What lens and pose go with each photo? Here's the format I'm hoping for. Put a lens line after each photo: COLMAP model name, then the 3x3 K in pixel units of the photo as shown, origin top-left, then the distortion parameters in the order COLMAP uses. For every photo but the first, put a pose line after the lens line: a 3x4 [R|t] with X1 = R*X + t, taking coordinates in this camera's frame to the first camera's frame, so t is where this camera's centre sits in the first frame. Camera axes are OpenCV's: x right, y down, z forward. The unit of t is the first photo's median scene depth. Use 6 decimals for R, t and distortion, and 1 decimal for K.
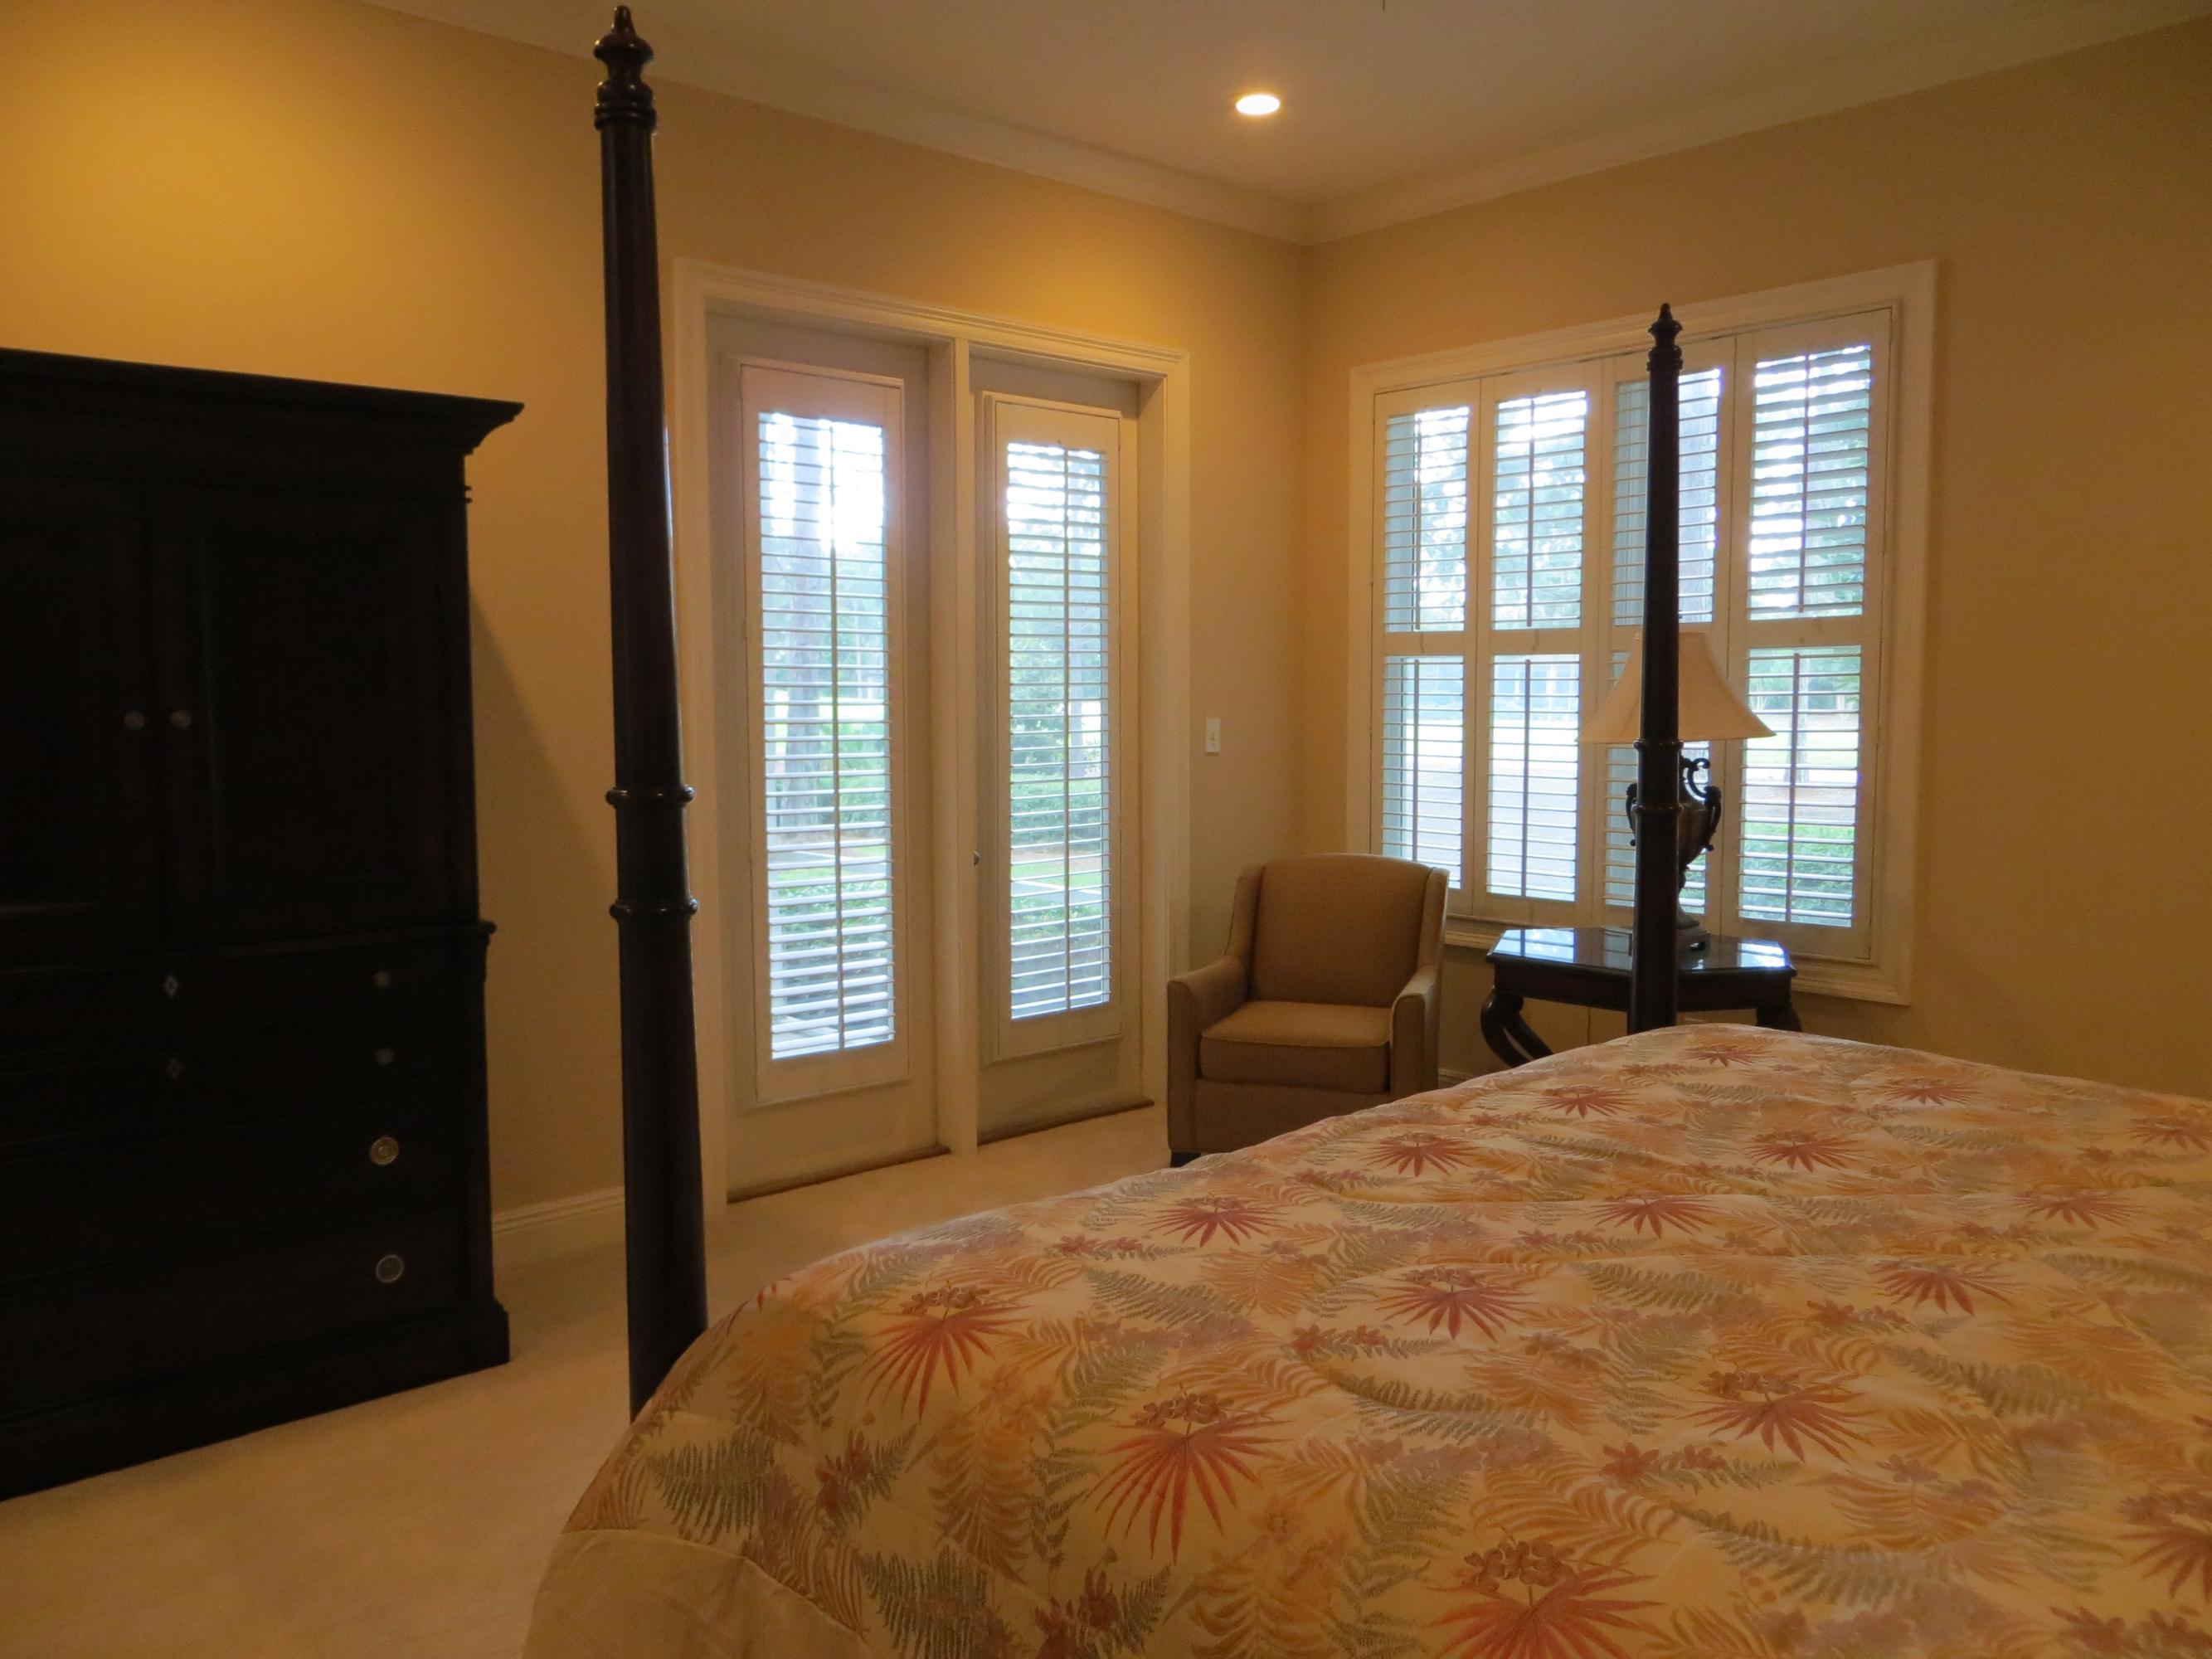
lens RADIAL K [[1684.6, 0, 1097.3], [0, 1684.6, 820.5], [0, 0, 1]] dist [-0.014057, -0.004057]
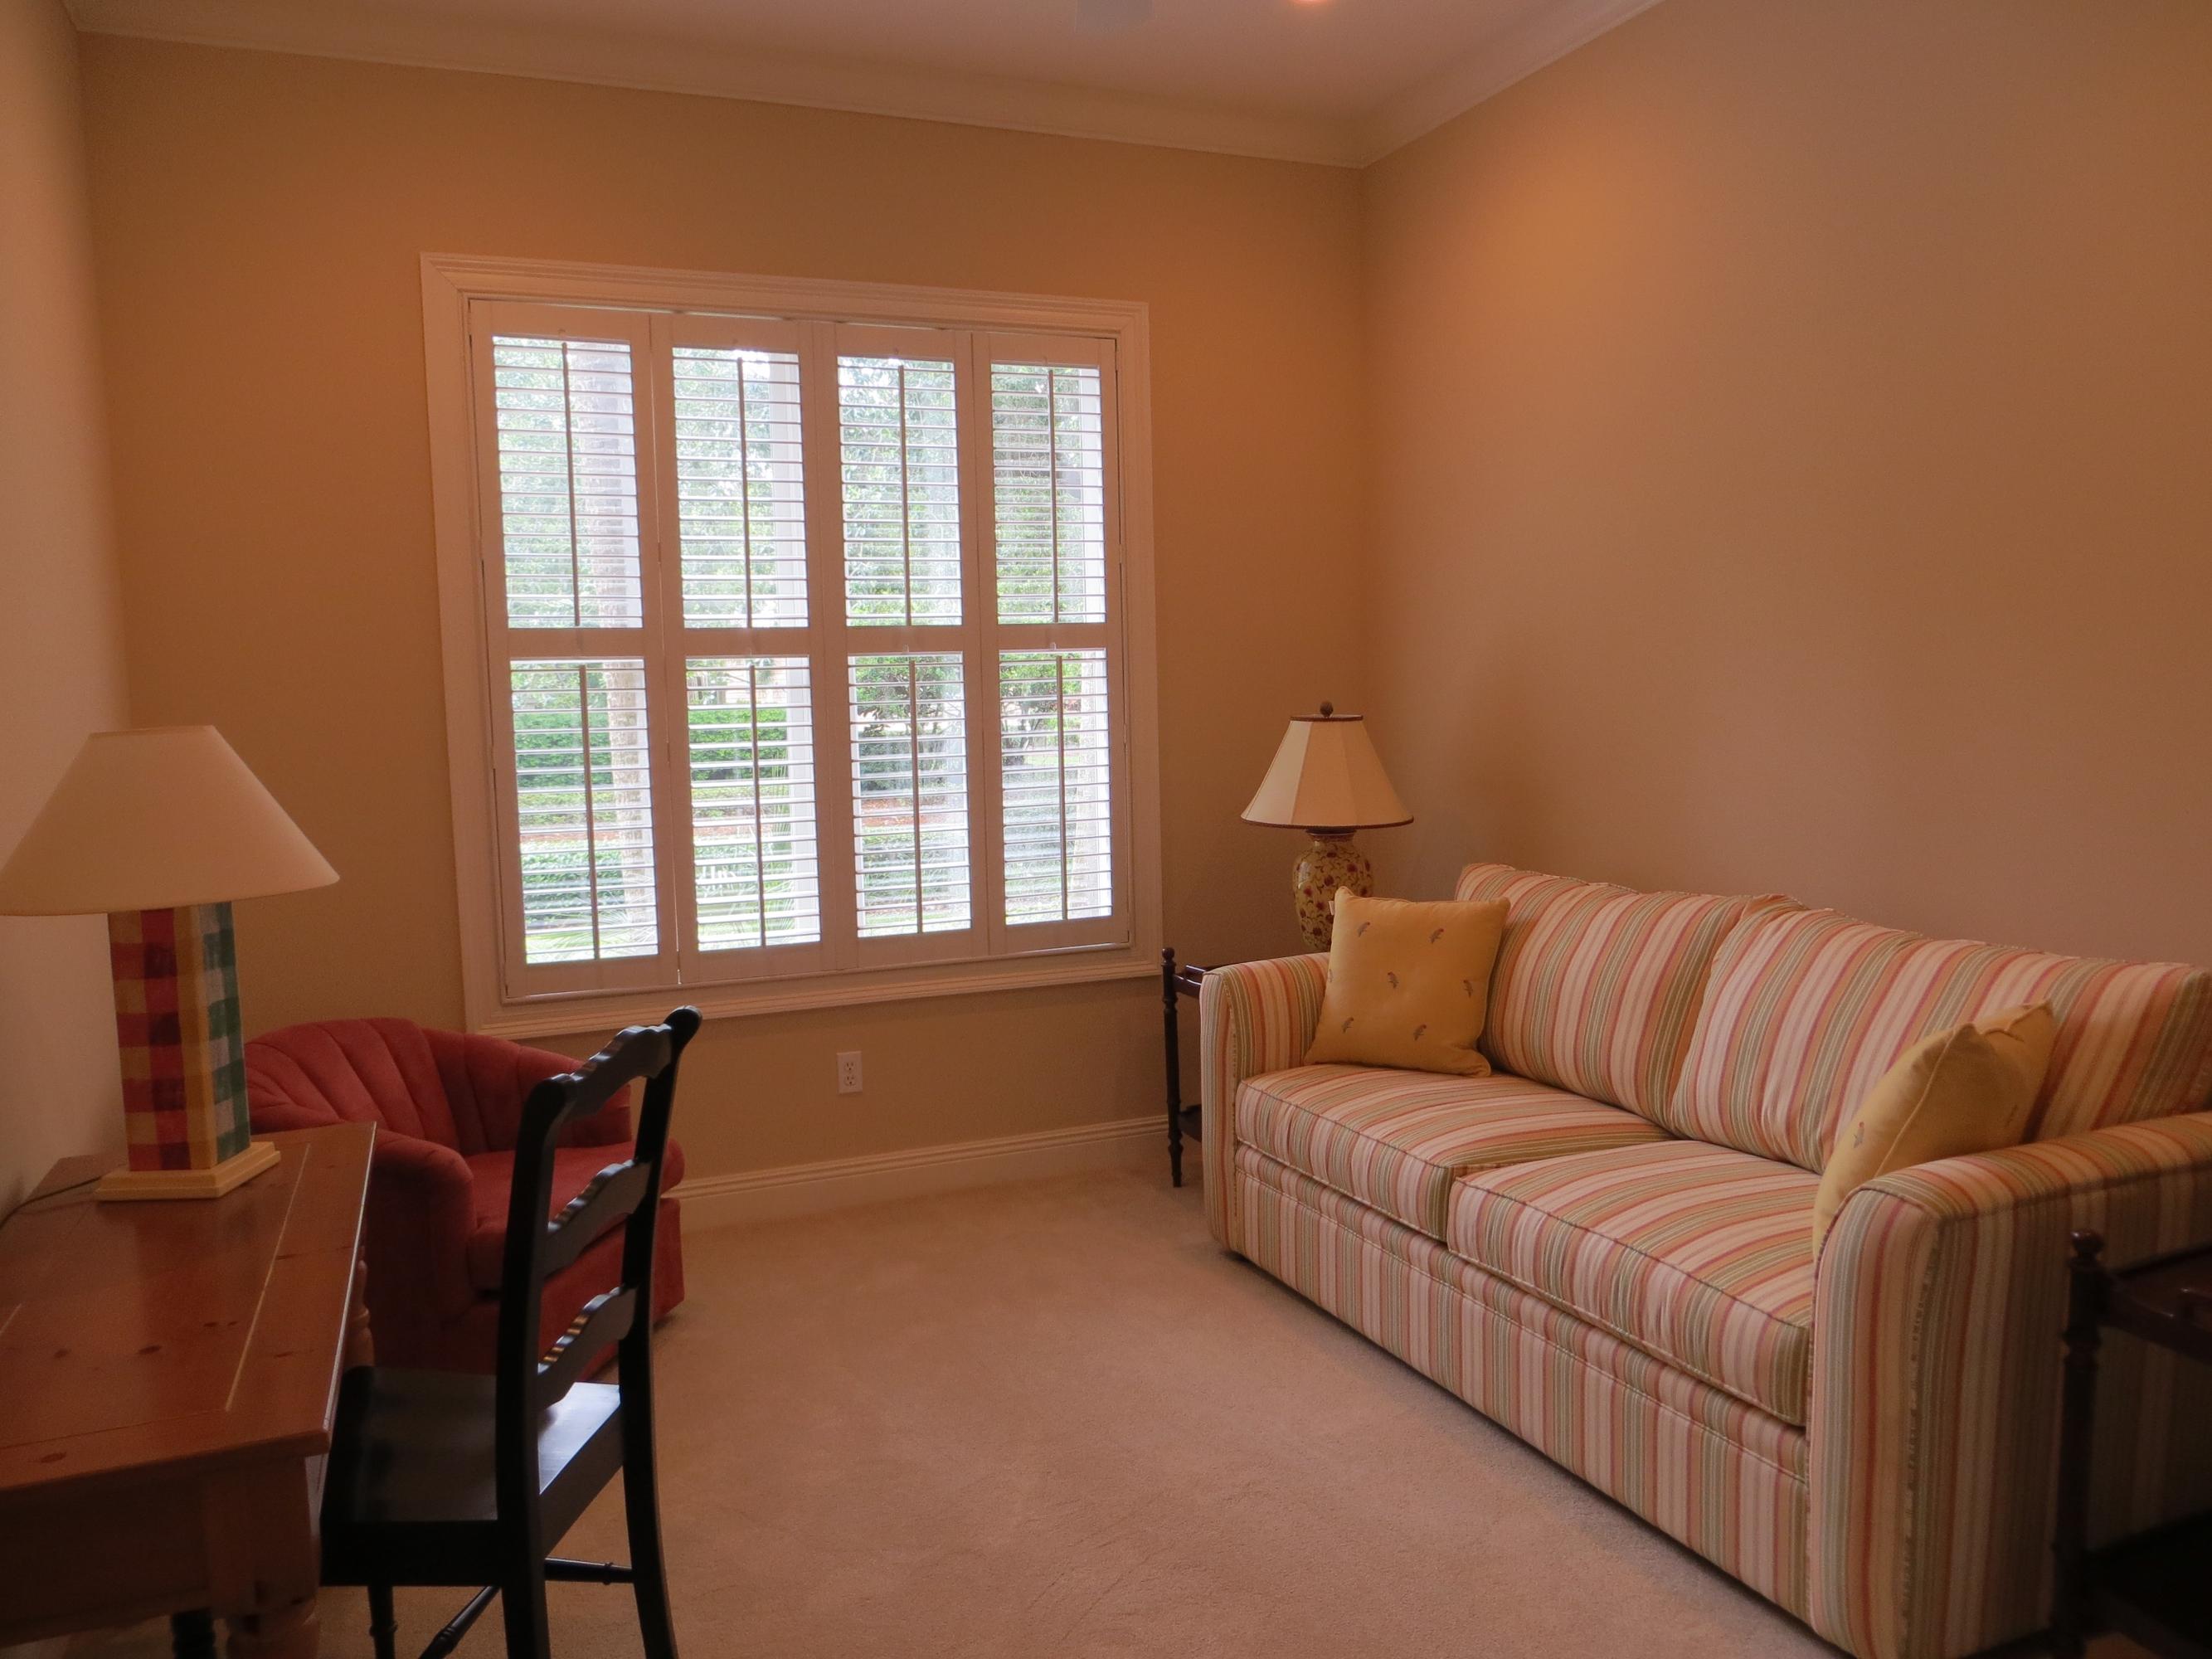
lens RADIAL K [[1684.6, 0, 1097.3], [0, 1684.6, 820.5], [0, 0, 1]] dist [-0.014057, -0.004057]
pose [[0.309031, -0.073113, 0.948238, -0.580049], [0.101850, 0.993851, 0.043437, -0.044026], [-0.945583, 0.083155, 0.314577, 0.690131]]
